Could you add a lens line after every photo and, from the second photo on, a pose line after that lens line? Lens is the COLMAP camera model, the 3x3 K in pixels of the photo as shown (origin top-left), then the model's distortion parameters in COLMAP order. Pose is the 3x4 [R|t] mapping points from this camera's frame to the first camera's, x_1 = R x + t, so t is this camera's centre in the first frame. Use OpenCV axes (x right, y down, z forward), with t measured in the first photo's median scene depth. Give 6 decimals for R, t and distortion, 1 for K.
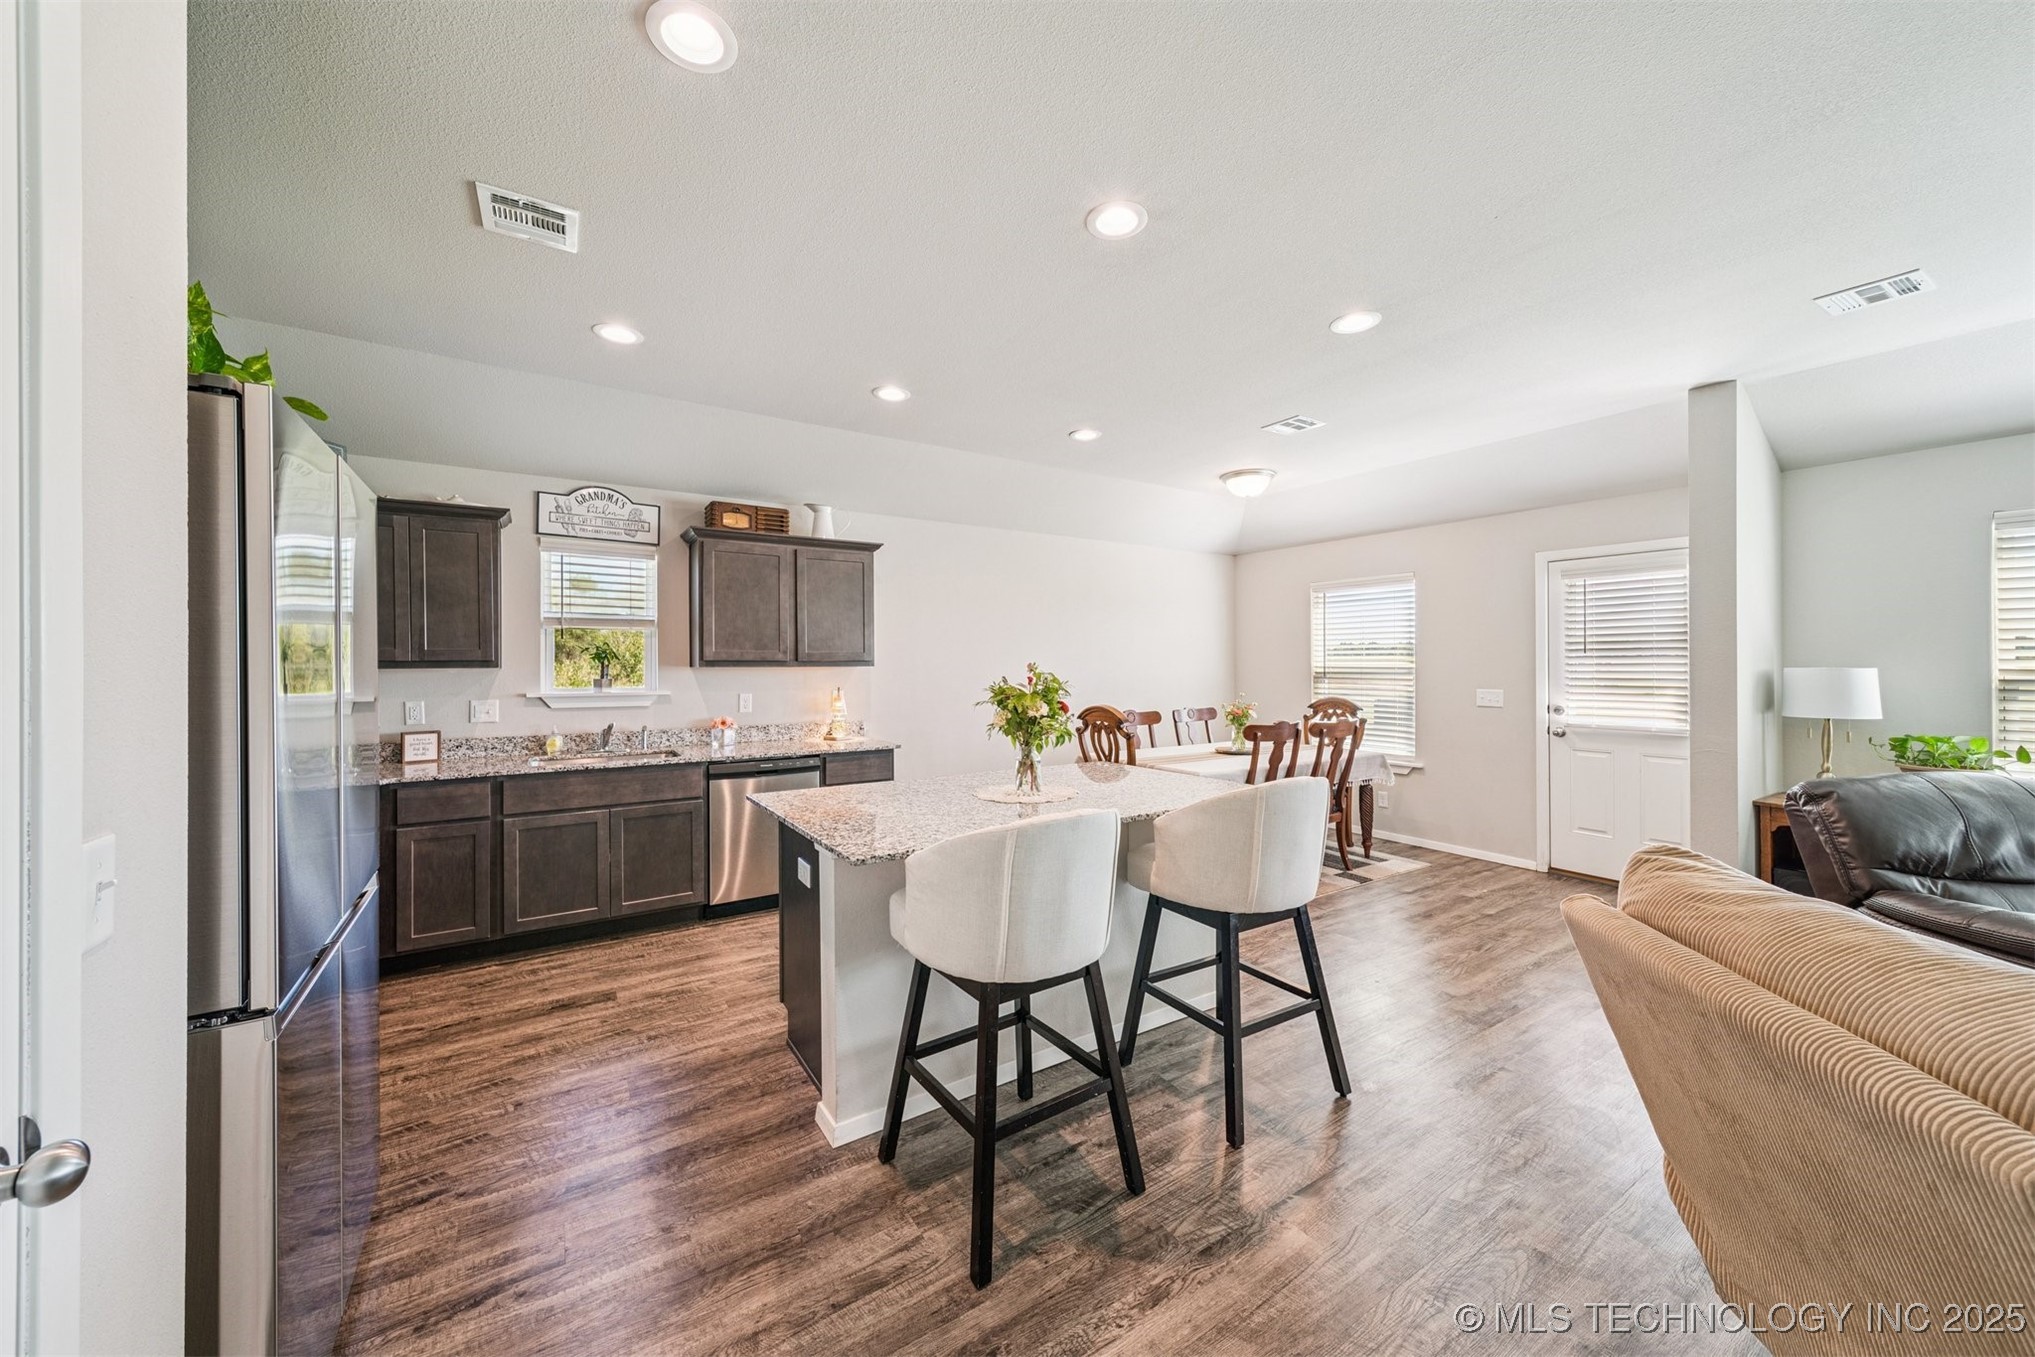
lens RADIAL K [[724.2, 0, 1004.9], [0, 724.2, 665.1], [0, 0, 1]] dist [0.008335, -0.001633]
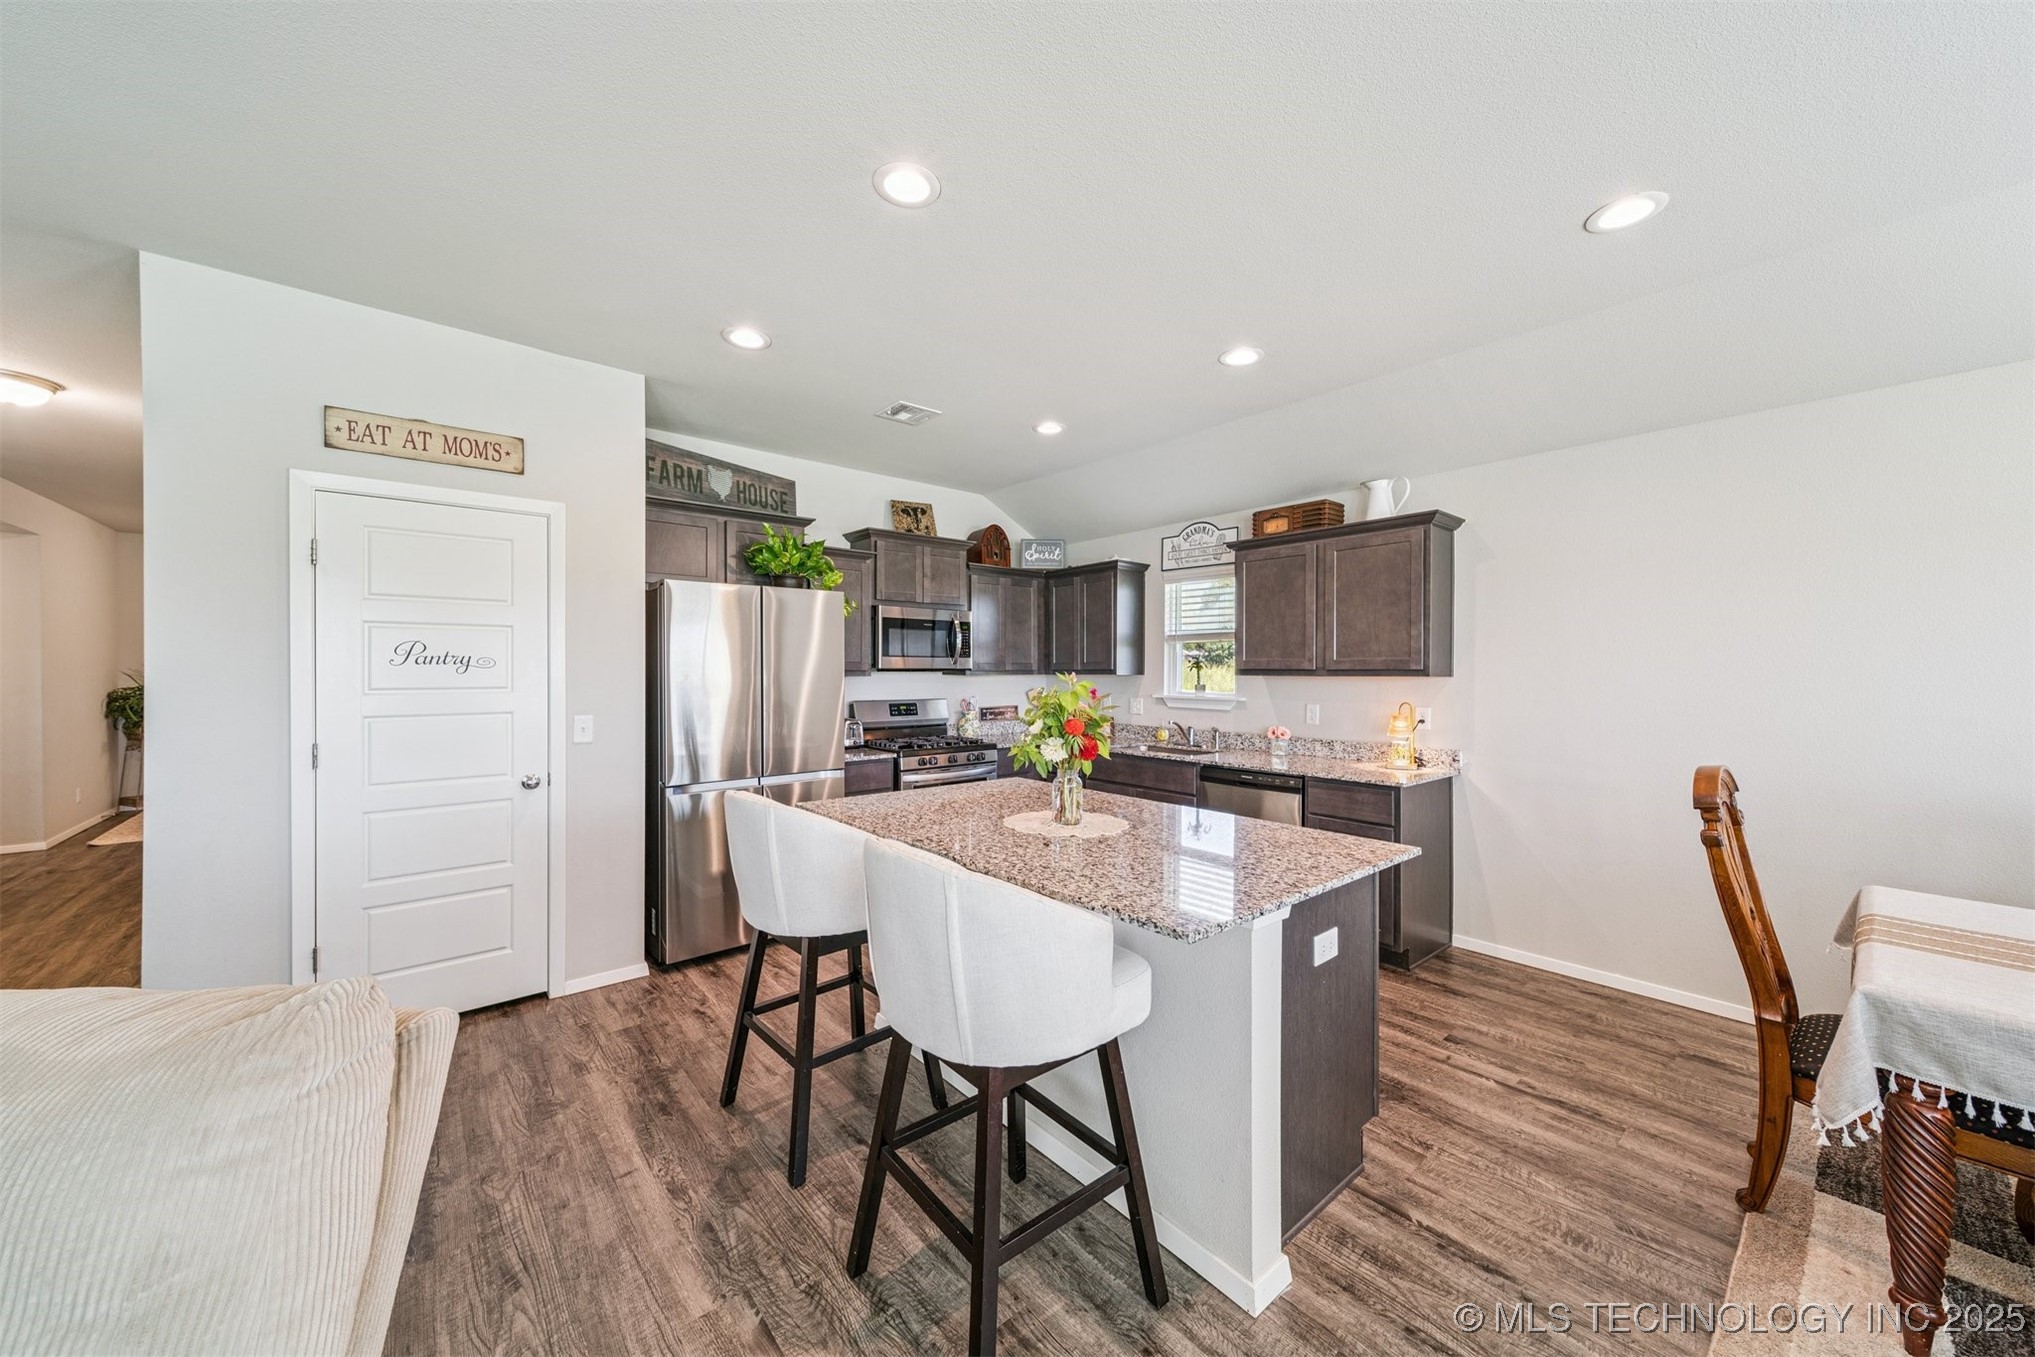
lens RADIAL K [[724.2, 0, 1002.4], [0, 724.2, 668.5], [0, 0, 1]] dist [0.008335, -0.001633]
pose [[0.128498, -0.000919, -0.991709, 0.581795], [-0.003829, 0.999992, -0.001423, -0.004552], [0.991702, 0.003980, 0.128494, 0.539292]]
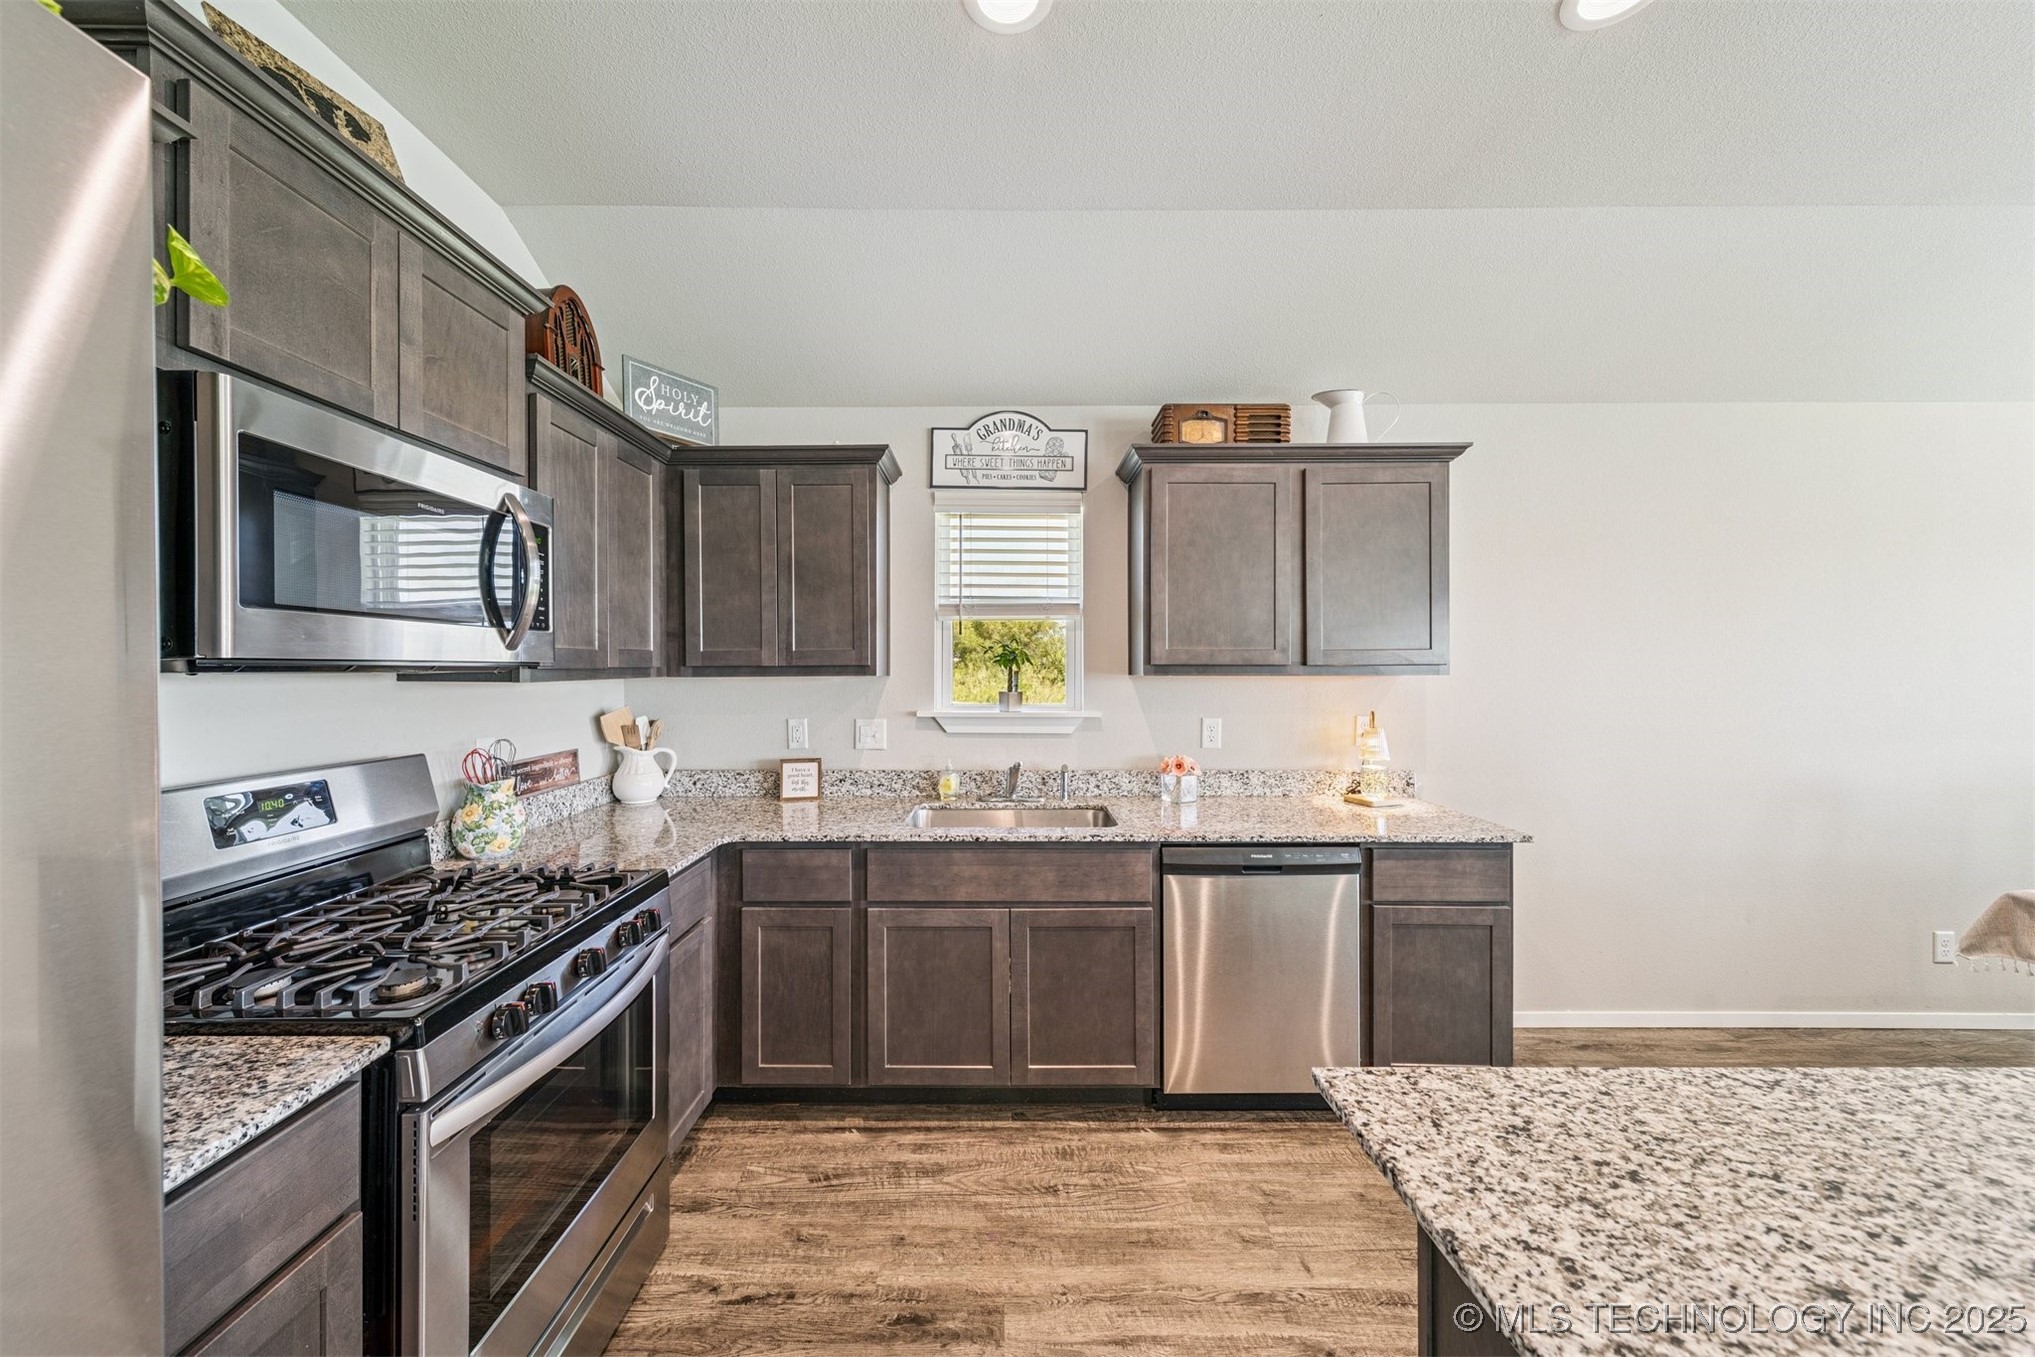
lens RADIAL K [[724.2, 0, 1001.9], [0, 724.2, 669.9], [0, 0, 1]] dist [0.008335, -0.001633]
pose [[0.842672, 0.003354, -0.538416, -0.196345], [-0.001652, 0.999992, 0.003645, -0.004165], [0.538424, -0.002182, 0.842671, 0.426512]]
